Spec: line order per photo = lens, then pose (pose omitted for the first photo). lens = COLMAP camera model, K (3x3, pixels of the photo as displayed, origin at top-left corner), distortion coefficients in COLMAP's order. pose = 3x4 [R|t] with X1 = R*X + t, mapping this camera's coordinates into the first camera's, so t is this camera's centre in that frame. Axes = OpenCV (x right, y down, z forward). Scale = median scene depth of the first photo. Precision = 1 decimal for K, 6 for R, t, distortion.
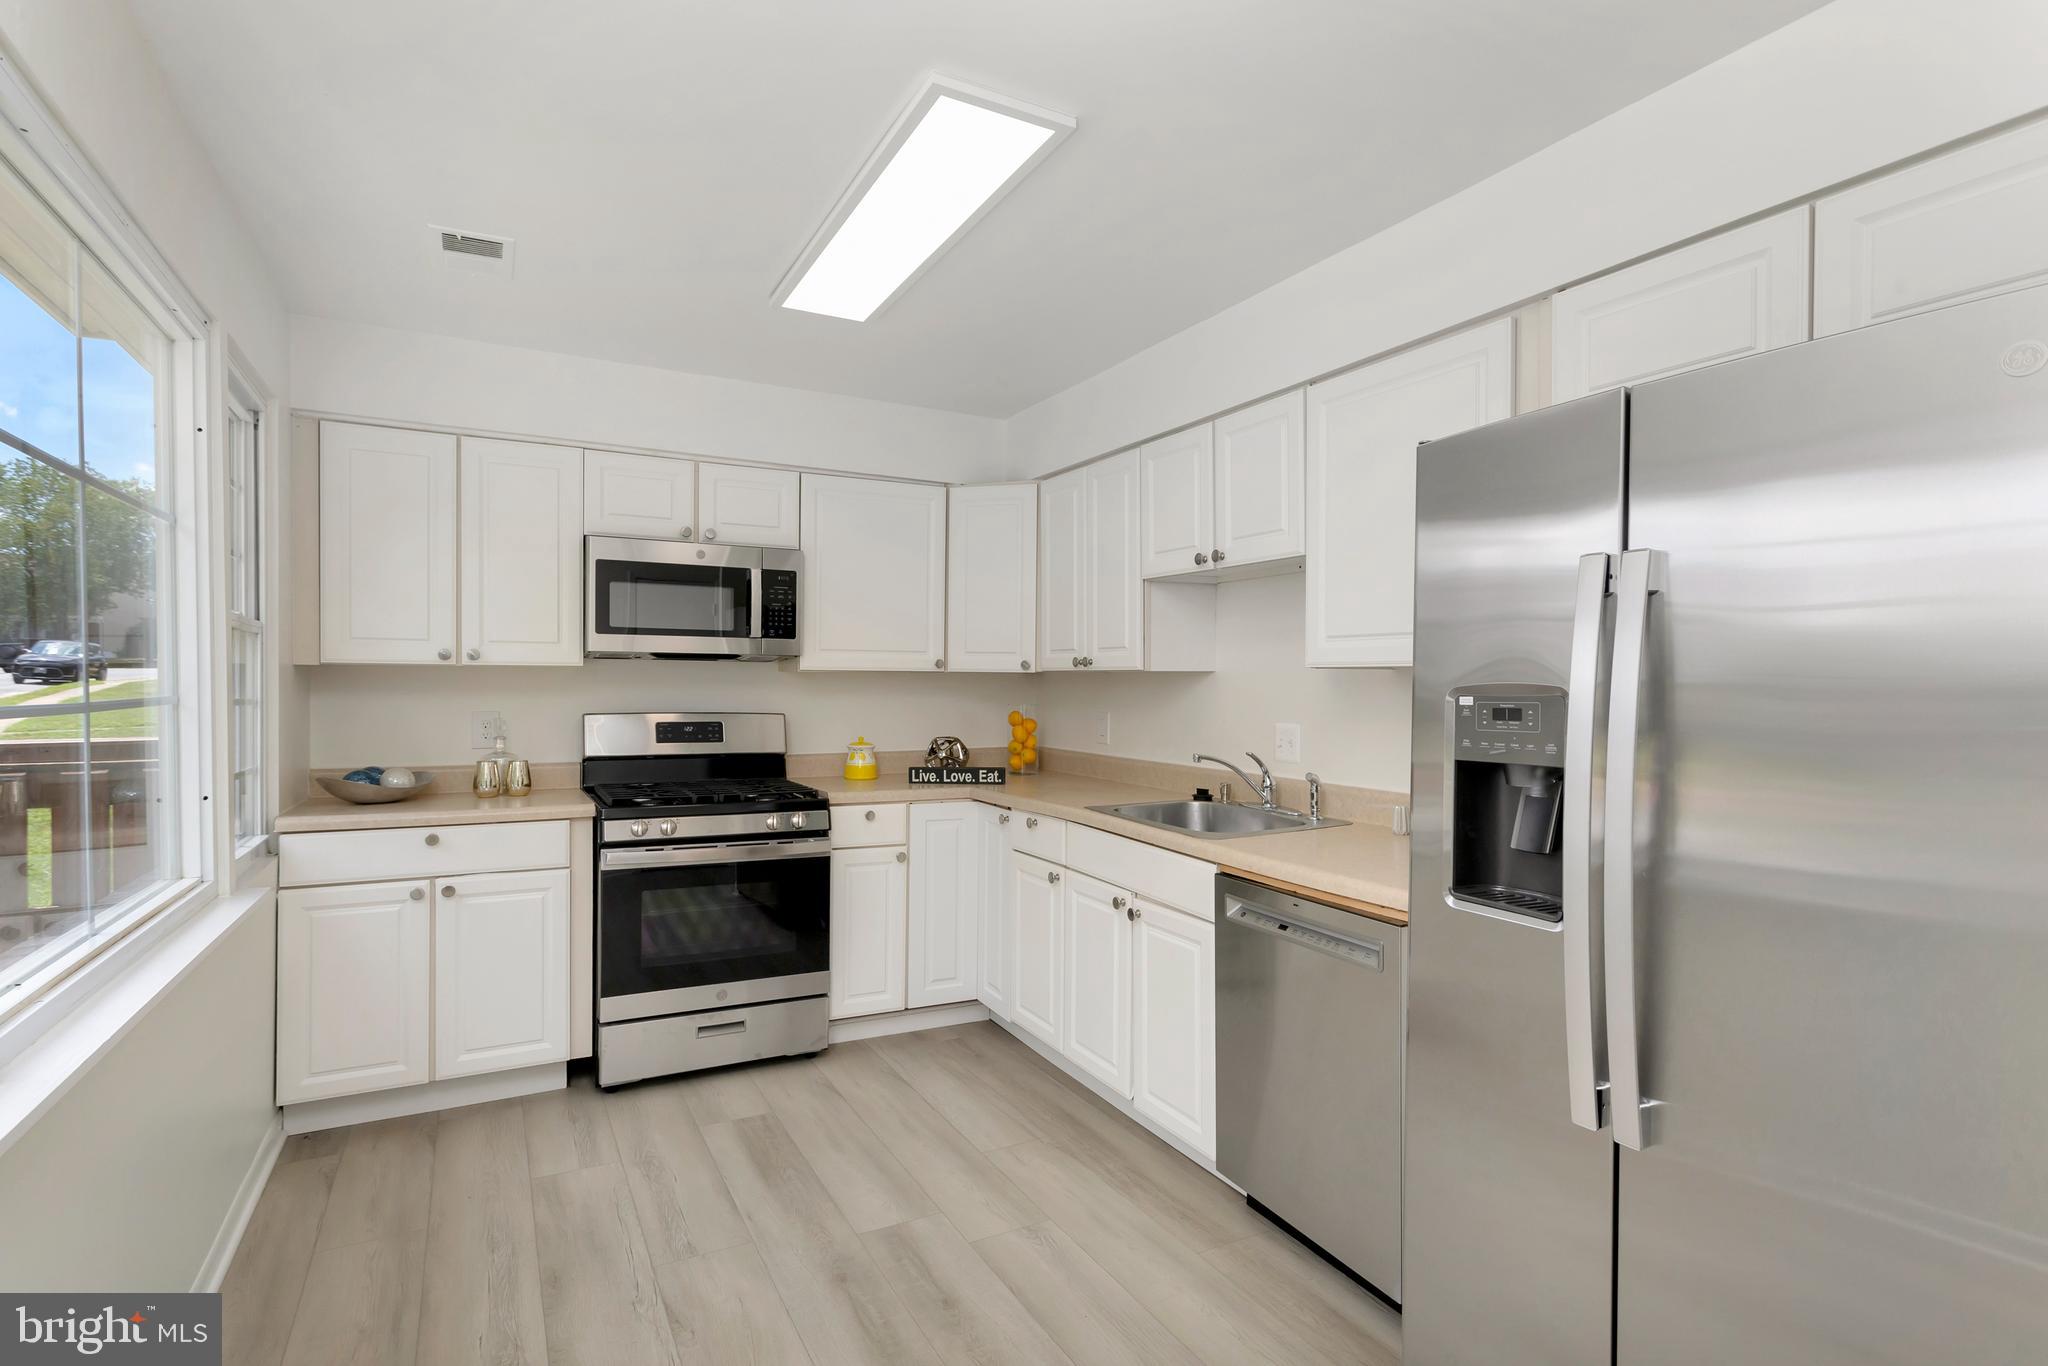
lens RADIAL K [[979.9, 0, 1027.5], [0, 979.9, 699.9], [0, 0, 1]] dist [0.001648, -0.000062]
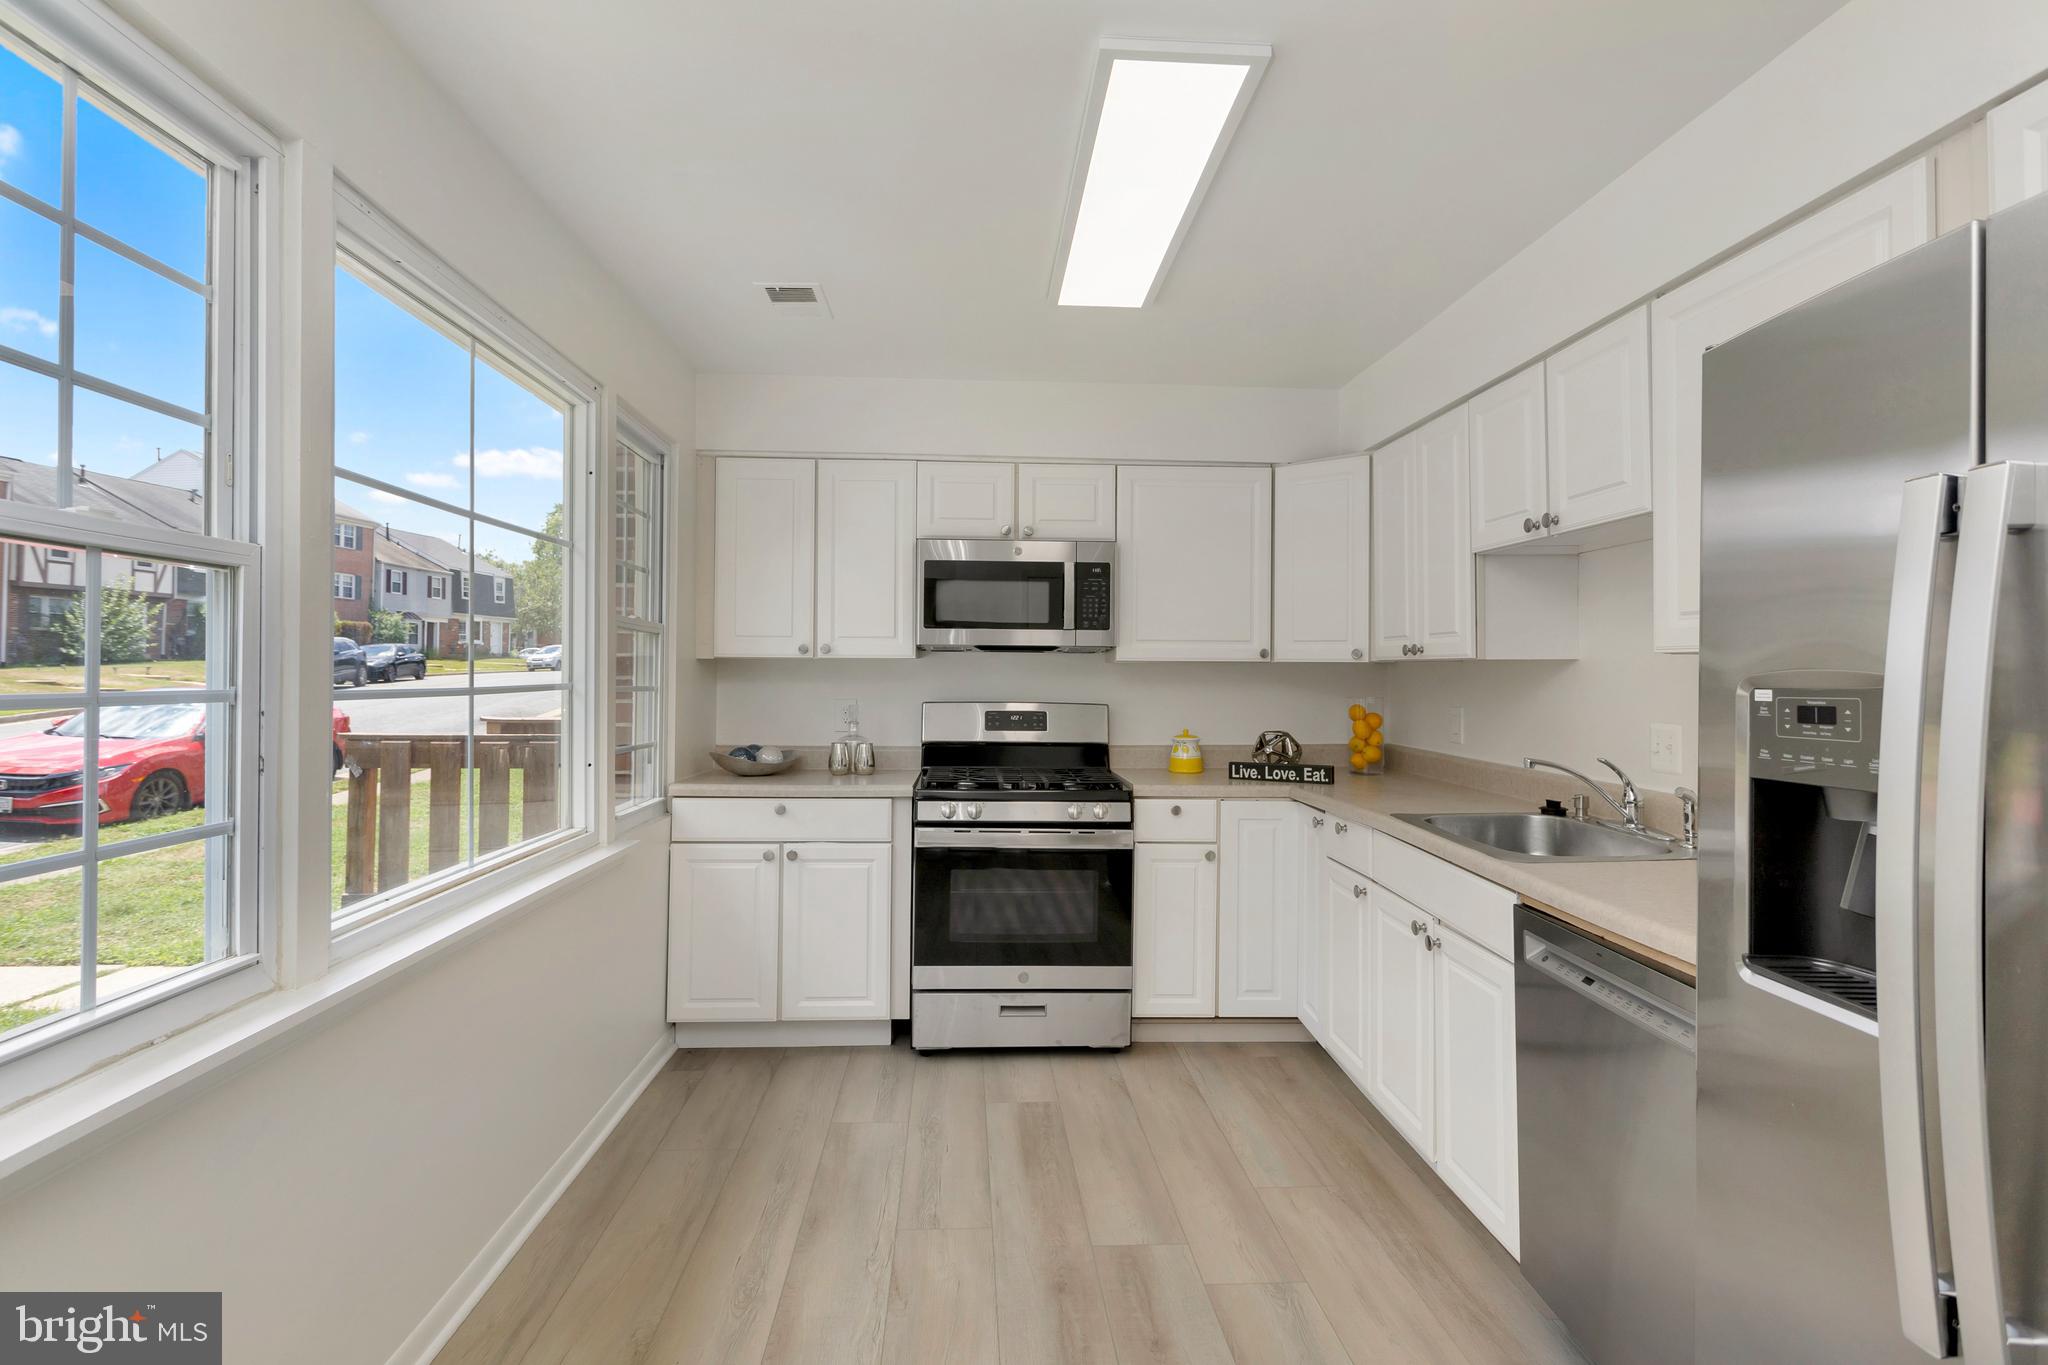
lens RADIAL K [[979.9, 0, 1028.3], [0, 979.9, 662.5], [0, 0, 1]] dist [0.001648, -0.000062]
pose [[0.909538, -0.005293, -0.415588, 0.135088], [-0.007150, 0.999572, -0.028378, 0.000570], [0.415560, 0.028782, 0.909110, 0.064487]]
